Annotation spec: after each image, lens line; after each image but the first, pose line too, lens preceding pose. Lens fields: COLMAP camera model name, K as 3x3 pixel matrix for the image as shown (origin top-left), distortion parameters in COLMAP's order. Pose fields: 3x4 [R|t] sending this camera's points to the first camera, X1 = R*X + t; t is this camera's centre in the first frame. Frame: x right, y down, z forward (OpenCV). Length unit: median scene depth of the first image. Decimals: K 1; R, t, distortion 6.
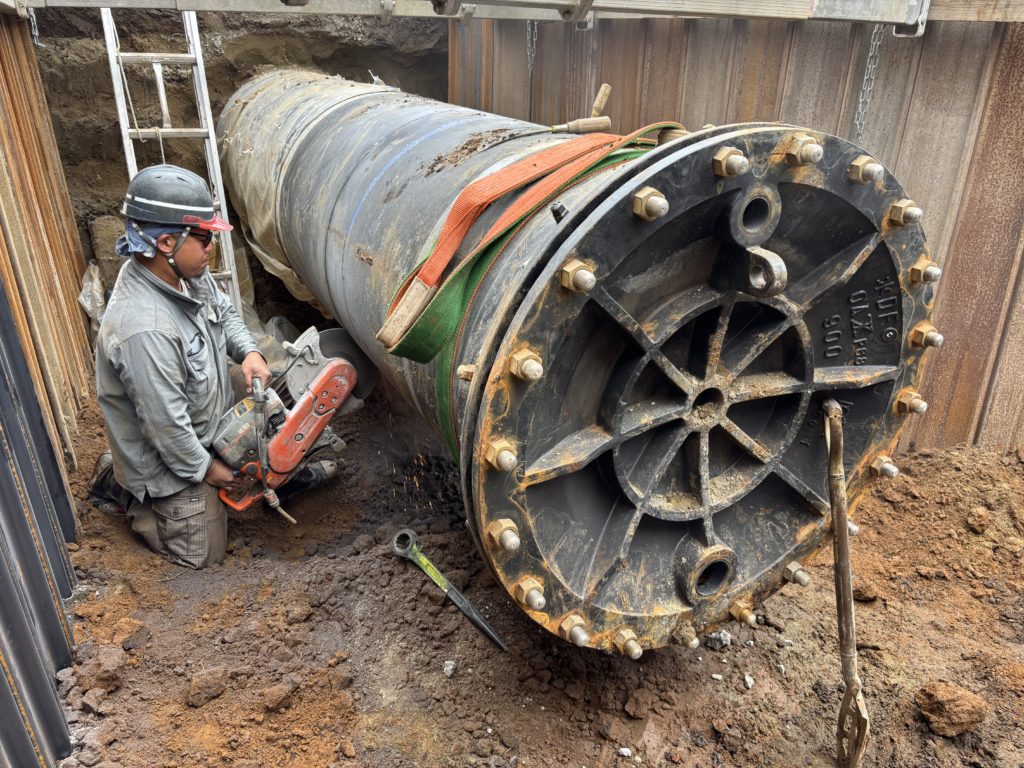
lens RADIAL K [[757.9, 0, 512.0], [0, 757.9, 384.0], [0, 0, 1]] dist [-0.006858, 0.001995]
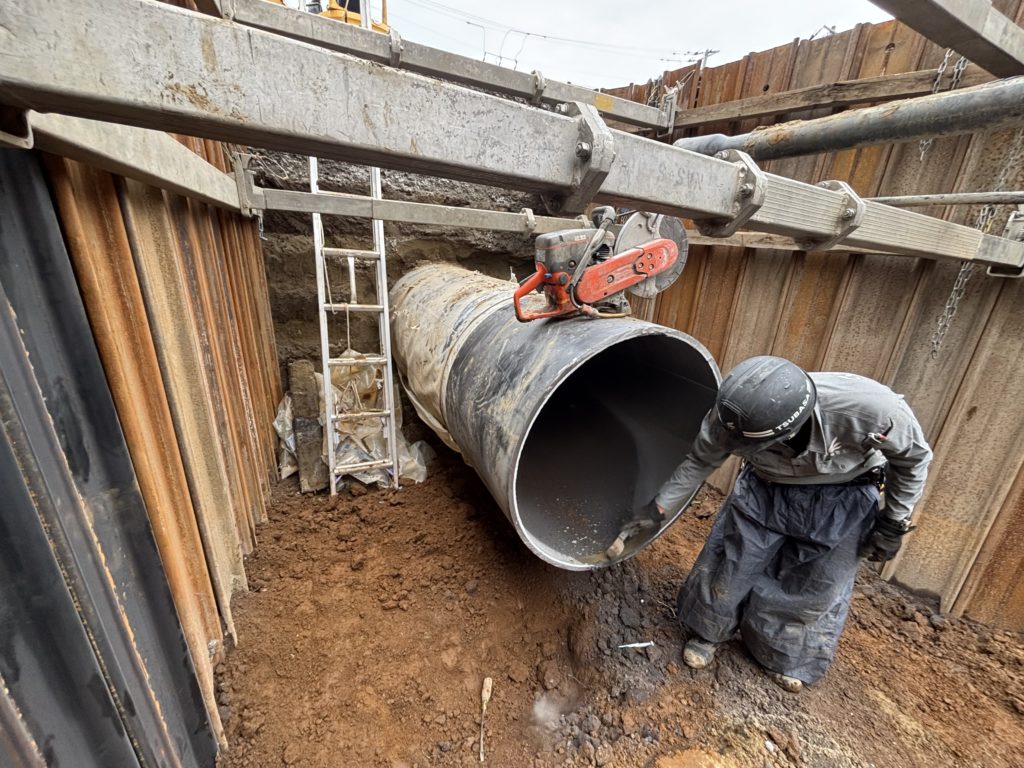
lens RADIAL K [[402.6, 0, 512.0], [0, 402.6, 384.0], [0, 0, 1]] dist [0.002067, -0.000017]
pose [[0.998007, 0.062079, -0.011294, -0.153118], [-0.062888, 0.993226, -0.097714, -0.139519], [0.005152, 0.098229, 0.995150, 0.295621]]
